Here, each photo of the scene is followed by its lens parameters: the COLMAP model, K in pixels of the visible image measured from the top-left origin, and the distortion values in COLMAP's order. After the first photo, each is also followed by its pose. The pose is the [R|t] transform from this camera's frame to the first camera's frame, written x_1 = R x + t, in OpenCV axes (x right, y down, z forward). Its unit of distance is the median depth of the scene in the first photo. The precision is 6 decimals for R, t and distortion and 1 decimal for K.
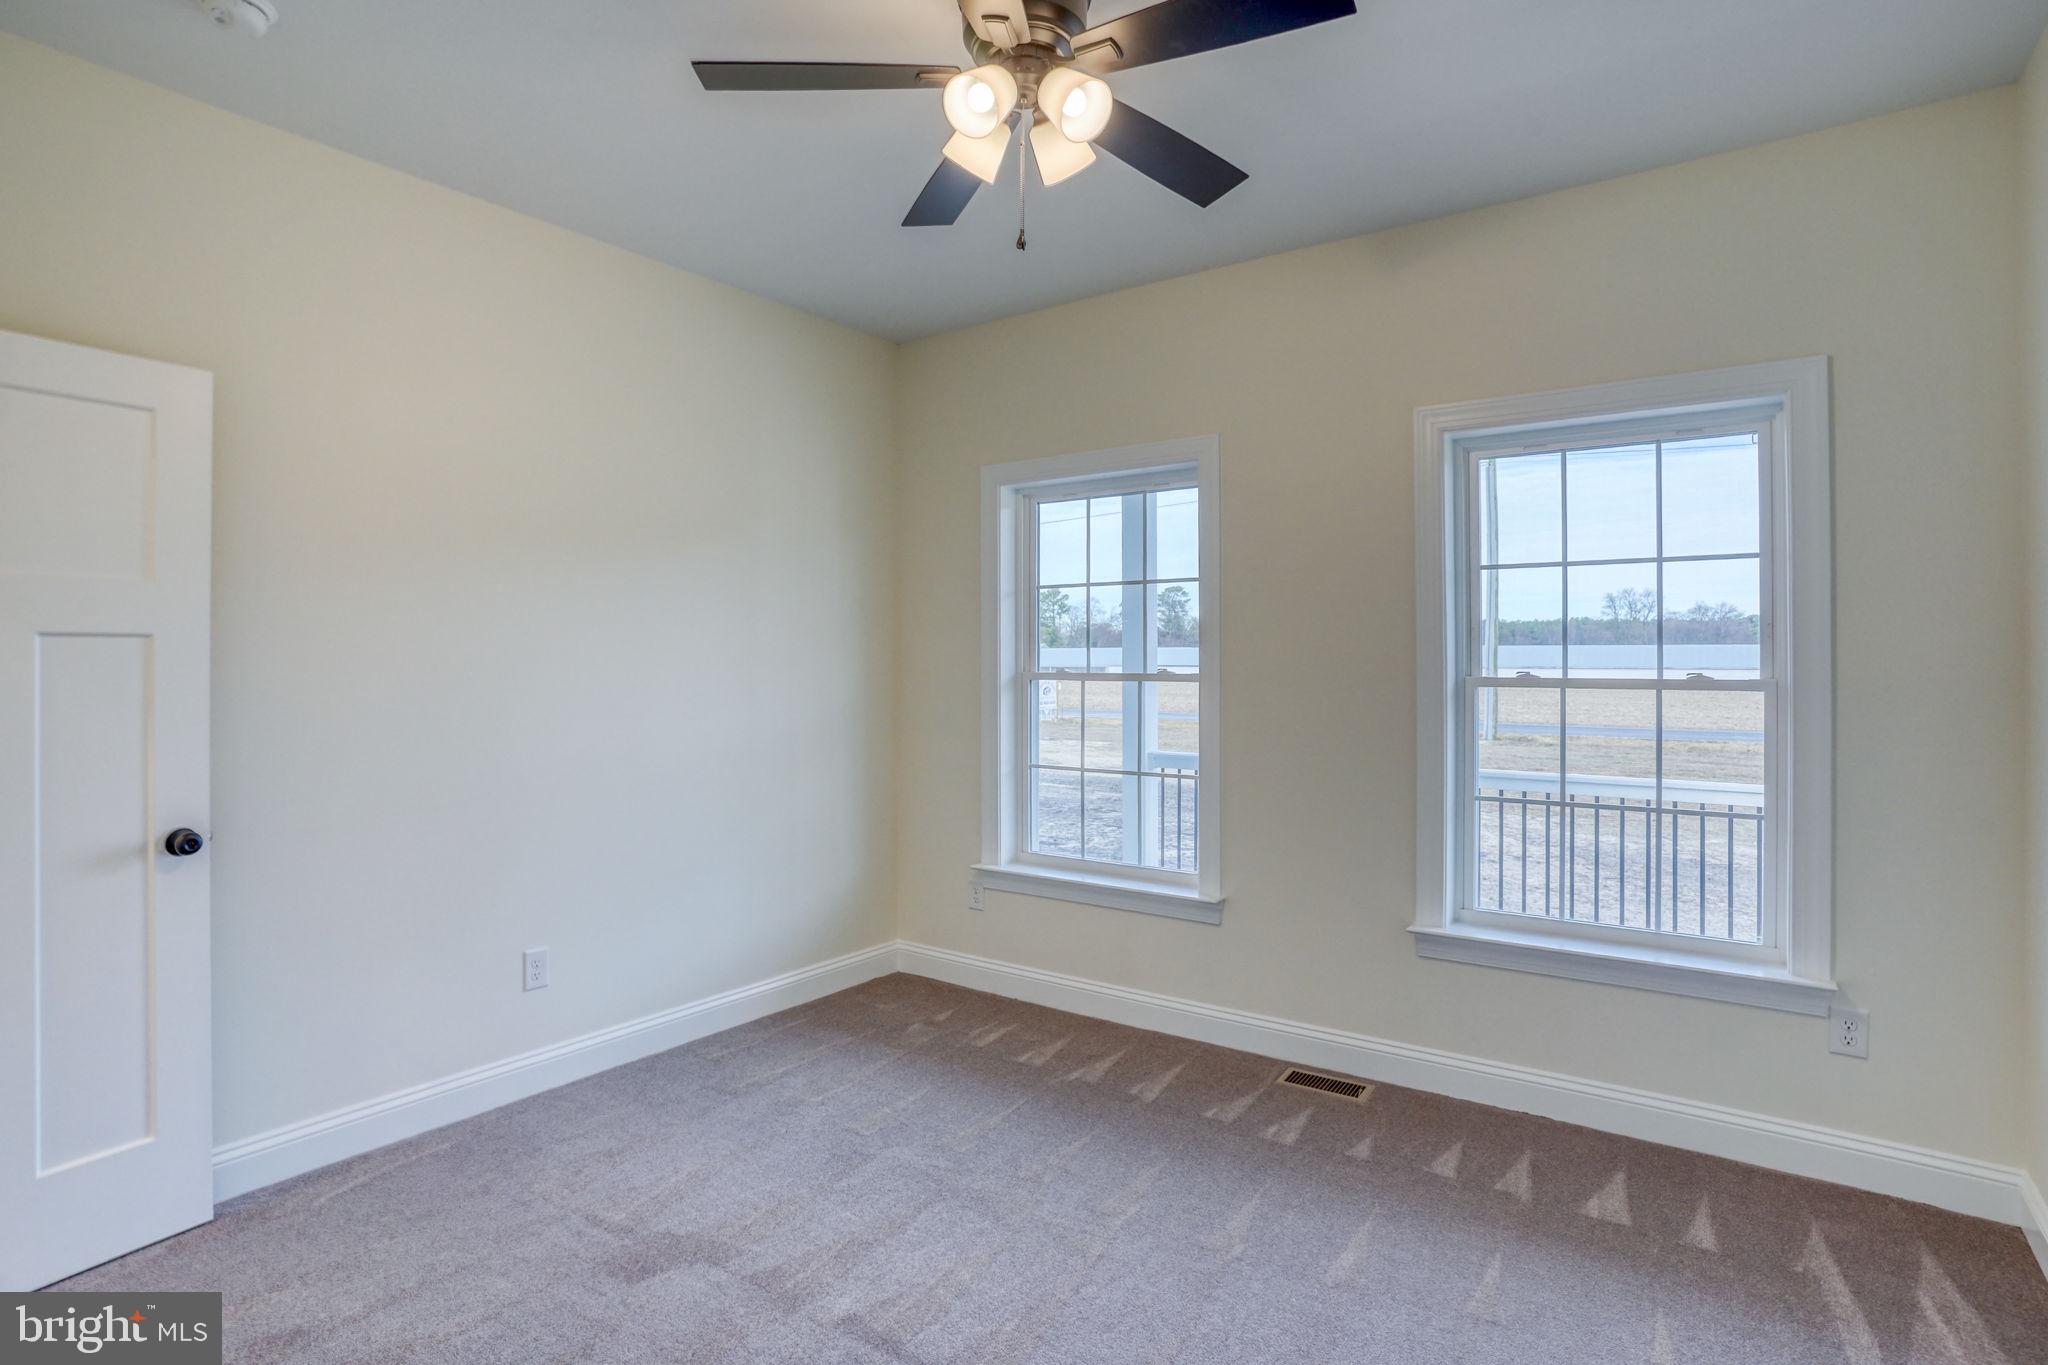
lens RADIAL K [[1046.9, 0, 1059.9], [0, 1046.9, 662.6], [0, 0, 1]] dist [-0.001227, 0.000954]
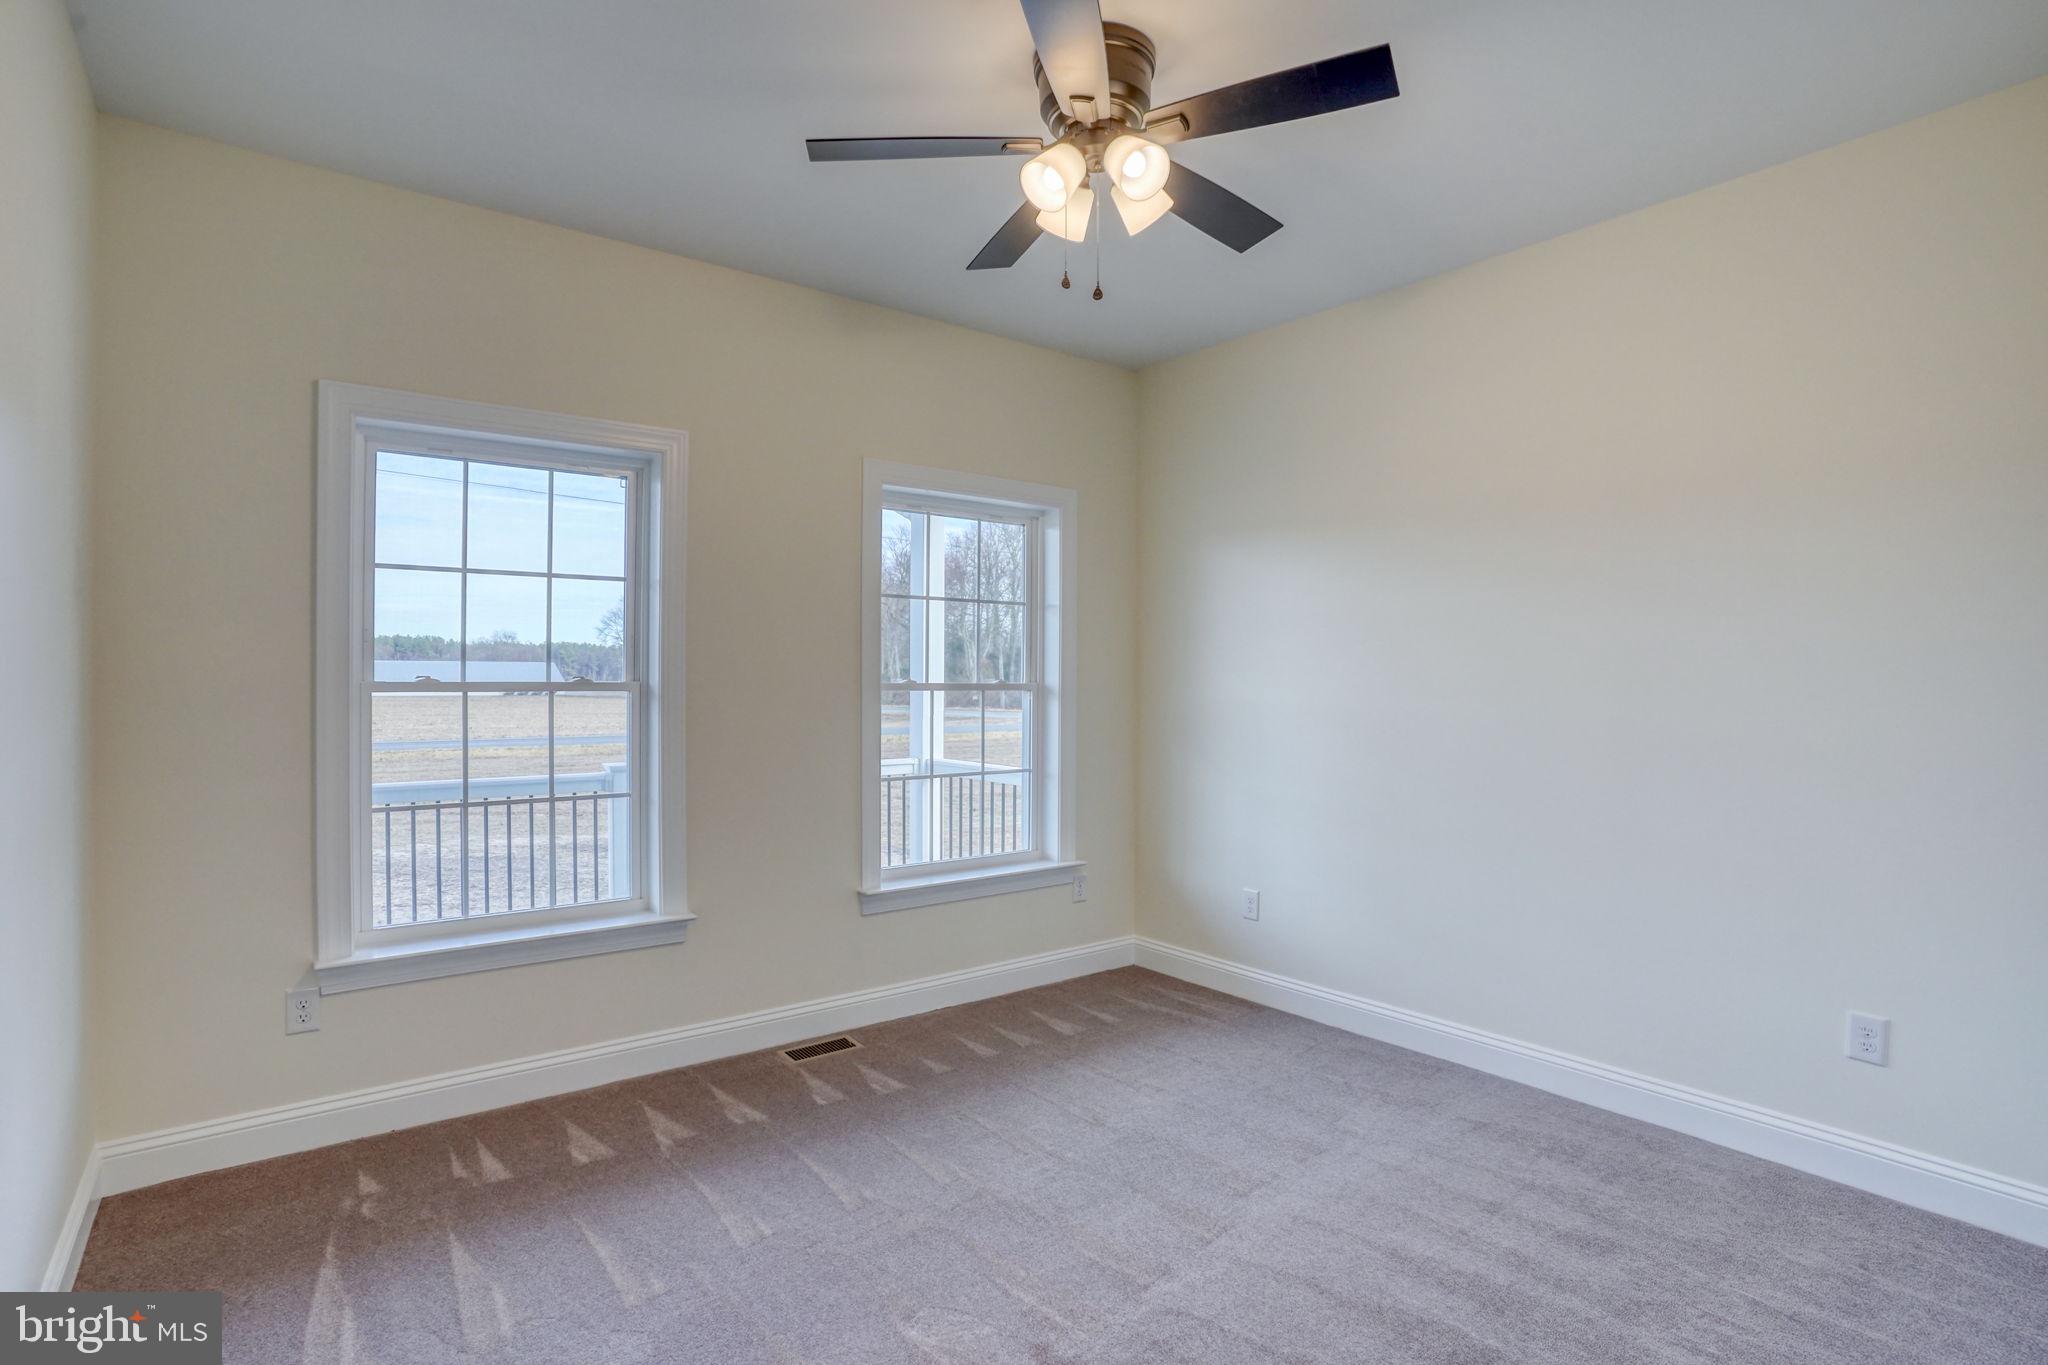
lens RADIAL K [[1051.4, 0, 965.9], [0, 1051.4, 677.4], [0, 0, 1]] dist [-0.067640, 0.037228]
pose [[0.319236, -0.005893, 0.947657, -0.502600], [-0.005917, 0.999949, 0.008211, -0.001655], [-0.947657, -0.008229, 0.319185, 0.339267]]
